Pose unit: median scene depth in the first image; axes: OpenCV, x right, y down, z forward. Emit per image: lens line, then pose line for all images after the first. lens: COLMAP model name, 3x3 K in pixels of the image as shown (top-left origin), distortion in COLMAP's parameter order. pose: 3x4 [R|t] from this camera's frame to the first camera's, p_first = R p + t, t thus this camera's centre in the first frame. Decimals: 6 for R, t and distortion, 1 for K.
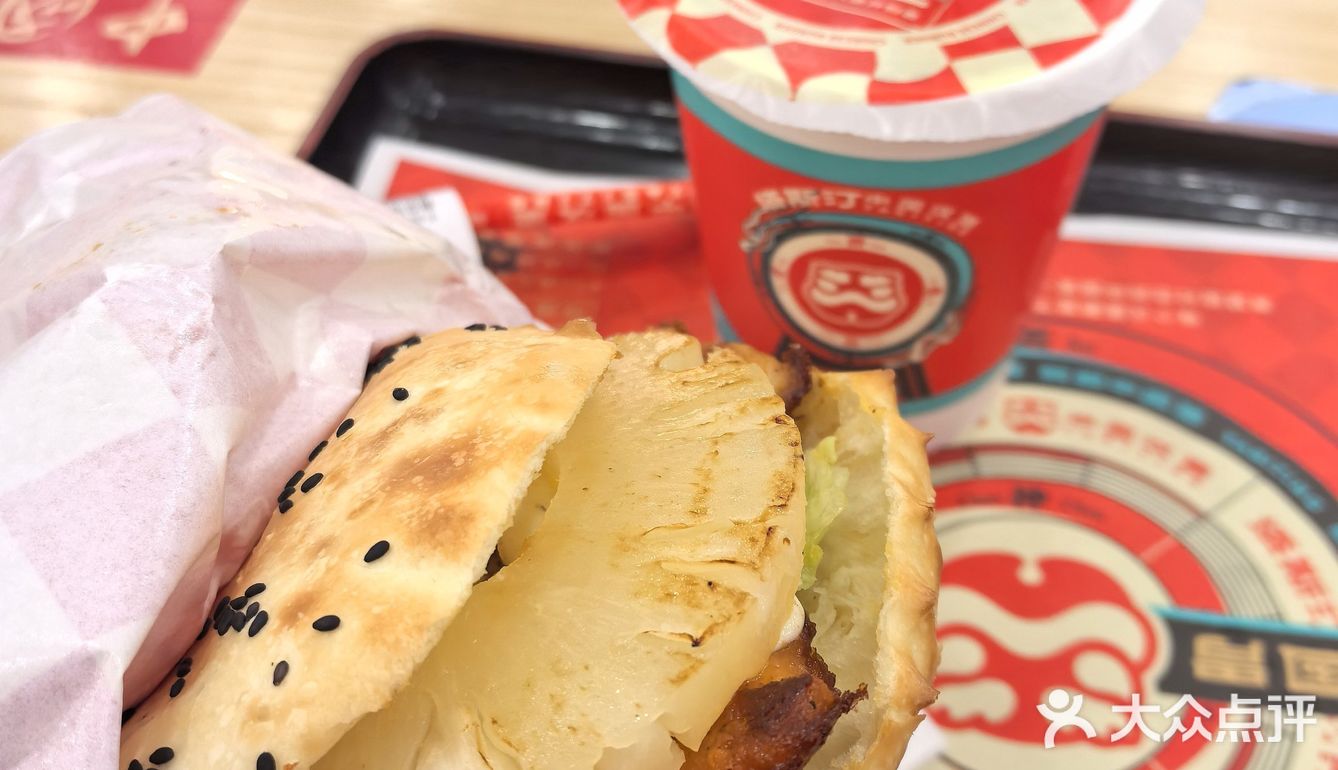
lens RADIAL K [[1519.5, 0, 669.0], [0, 1519.5, 385.0], [0, 0, 1]] dist [-0.005572, -0.002942]
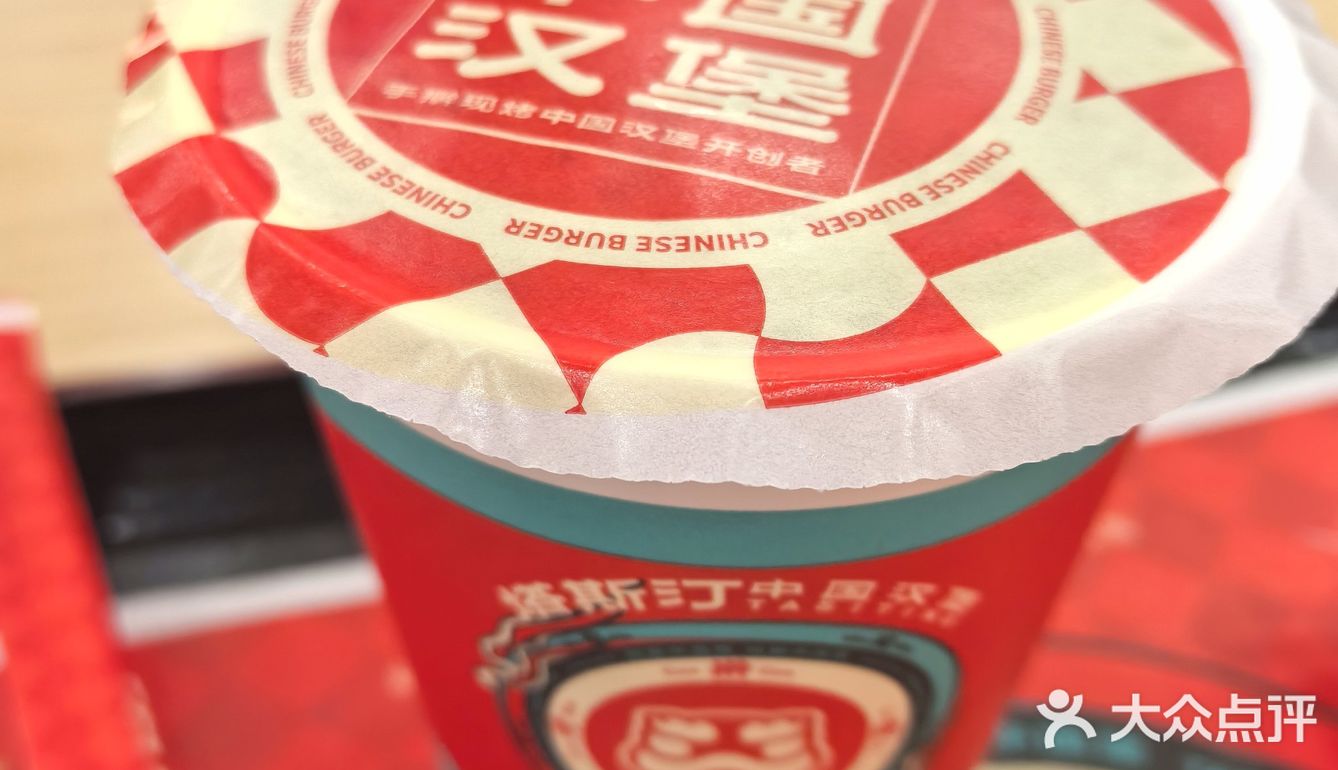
lens RADIAL K [[1519.5, 0, 669.0], [0, 1519.5, 385.0], [0, 0, 1]] dist [-0.005572, -0.002942]
pose [[0.977105, -0.105380, 0.184825, 0.029037], [0.126459, 0.986270, -0.106210, -0.134655], [-0.171095, 0.127151, 0.977015, 0.547983]]
